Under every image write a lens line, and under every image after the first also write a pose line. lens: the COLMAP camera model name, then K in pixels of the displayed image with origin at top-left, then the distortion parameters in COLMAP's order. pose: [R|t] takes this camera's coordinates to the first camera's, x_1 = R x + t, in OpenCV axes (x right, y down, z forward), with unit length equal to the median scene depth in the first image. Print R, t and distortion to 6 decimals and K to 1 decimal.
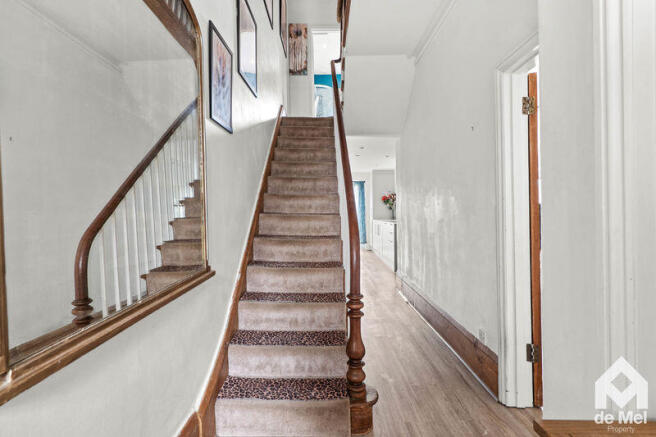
lens RADIAL K [[311.3, 0, 327.2], [0, 311.3, 216.3], [0, 0, 1]] dist [-0.002042, 0.000487]
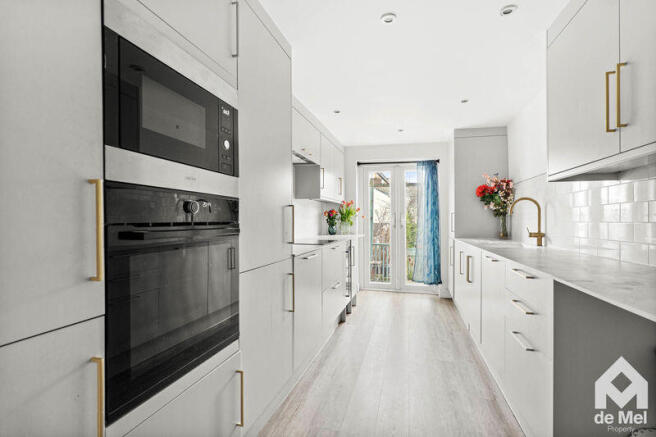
lens RADIAL K [[311.3, 0, 329.8], [0, 311.3, 219.4], [0, 0, 1]] dist [-0.002042, 0.000487]
pose [[0.969865, 0.010256, -0.243425, 0.079651], [-0.014549, 0.999769, -0.015843, -0.007115], [0.243206, 0.018908, 0.969790, 0.515353]]
